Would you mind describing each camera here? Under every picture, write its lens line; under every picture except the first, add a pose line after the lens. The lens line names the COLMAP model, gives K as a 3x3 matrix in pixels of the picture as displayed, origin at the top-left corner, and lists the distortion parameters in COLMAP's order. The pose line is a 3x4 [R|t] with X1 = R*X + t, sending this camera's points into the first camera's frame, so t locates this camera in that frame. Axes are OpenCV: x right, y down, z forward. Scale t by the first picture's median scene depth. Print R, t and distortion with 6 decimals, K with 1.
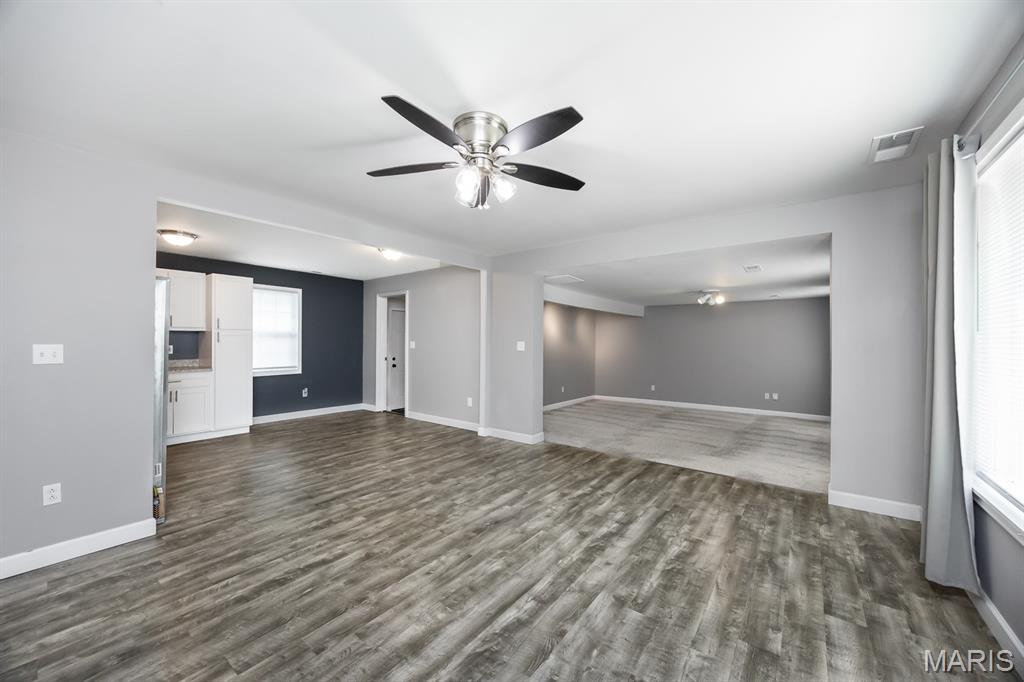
lens RADIAL K [[392.6, 0, 512.0], [0, 392.6, 341.0], [0, 0, 1]] dist [-0.001223, -0.000085]
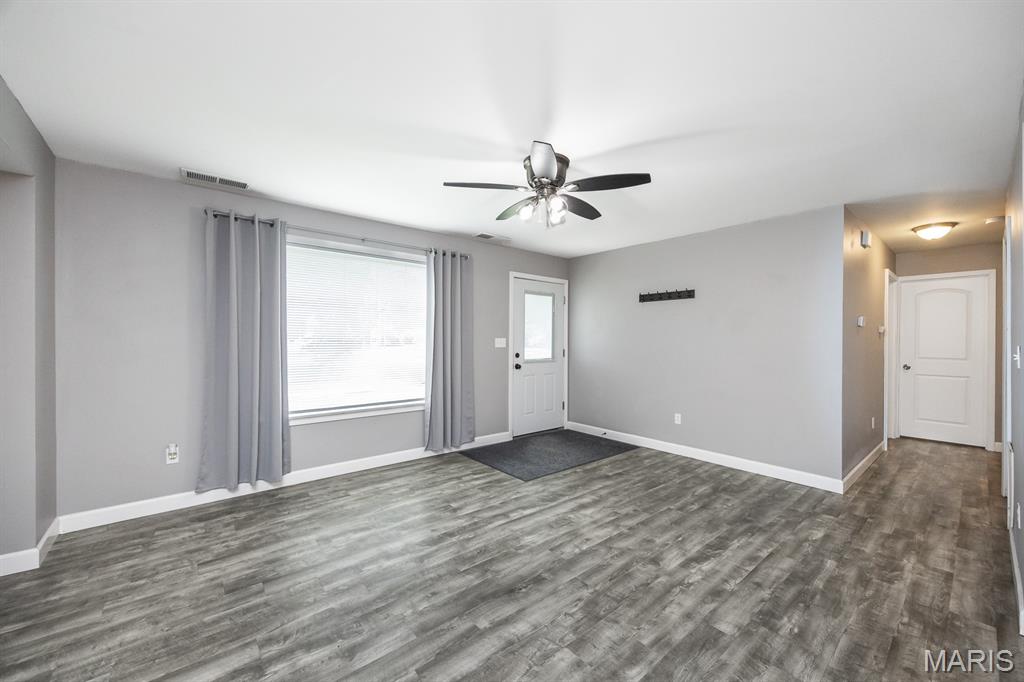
lens RADIAL K [[392.6, 0, 512.0], [0, 392.6, 341.0], [0, 0, 1]] dist [-0.001223, -0.000085]
pose [[-0.972015, -0.006742, 0.234823, -0.249085], [-0.008194, 0.999953, -0.005211, 0.007888], [-0.234777, -0.006989, -0.972024, 2.053998]]
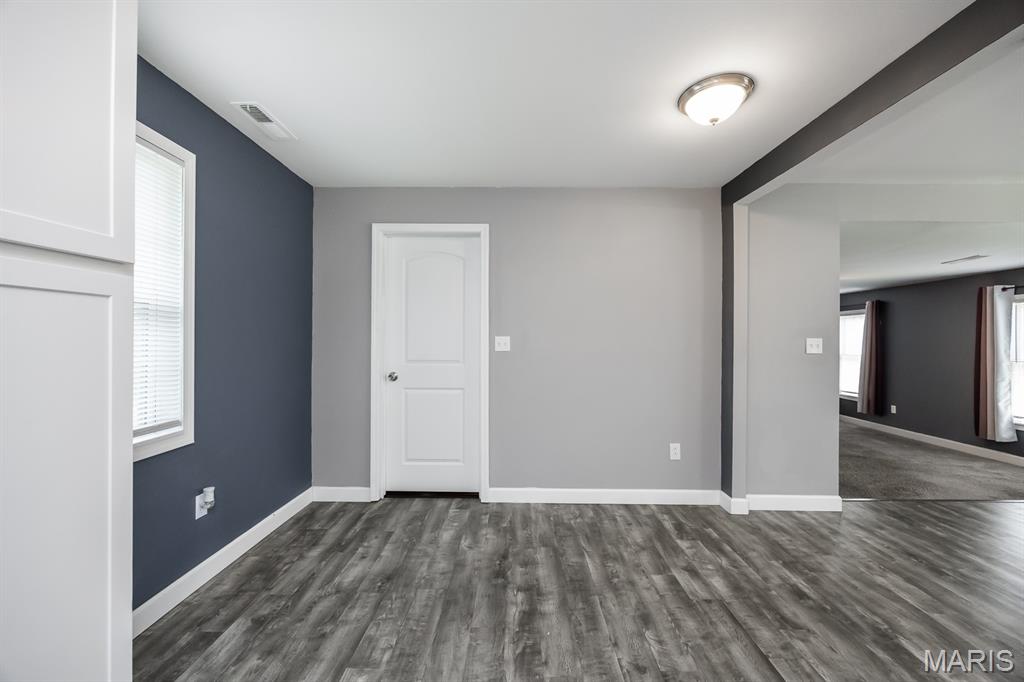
lens RADIAL K [[416.5, 0, 512.0], [0, 416.5, 341.0], [0, 0, 1]] dist [0.000101, 0.000072]
pose [[0.802707, -0.004756, 0.596354, -0.442506], [0.000546, 0.999974, 0.007239, 0.004522], [-0.596373, -0.005485, 0.802689, 0.502027]]
